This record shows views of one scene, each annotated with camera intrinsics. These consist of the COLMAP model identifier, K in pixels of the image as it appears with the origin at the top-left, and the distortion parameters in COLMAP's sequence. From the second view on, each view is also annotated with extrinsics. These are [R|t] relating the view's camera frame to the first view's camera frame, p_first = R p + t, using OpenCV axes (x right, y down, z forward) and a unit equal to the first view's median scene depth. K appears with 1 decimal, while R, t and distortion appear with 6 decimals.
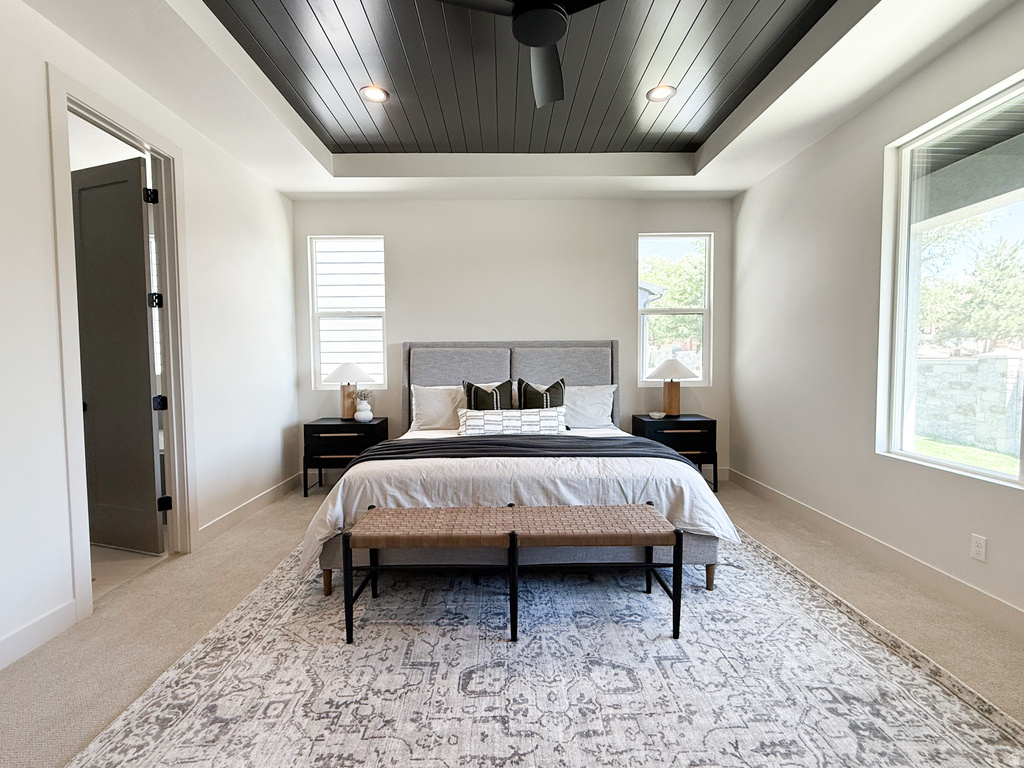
lens RADIAL K [[481.4, 0, 511.6], [0, 481.4, 382.4], [0, 0, 1]] dist [0.003016, -0.001805]
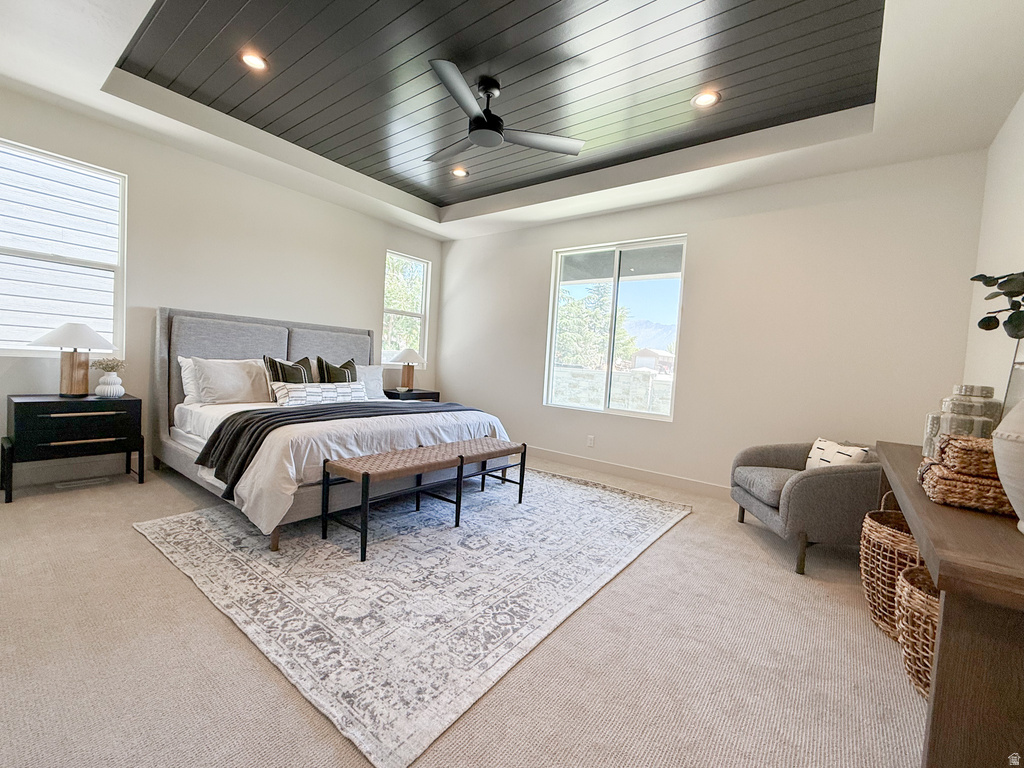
lens RADIAL K [[431.8, 0, 507.3], [0, 431.8, 381.9], [0, 0, 1]] dist [0.002136, 0.000006]
pose [[0.627075, 0.011392, 0.778875, -0.804169], [-0.030076, 0.999502, 0.009595, 0.047366], [-0.778378, -0.029442, 0.627105, 0.021201]]
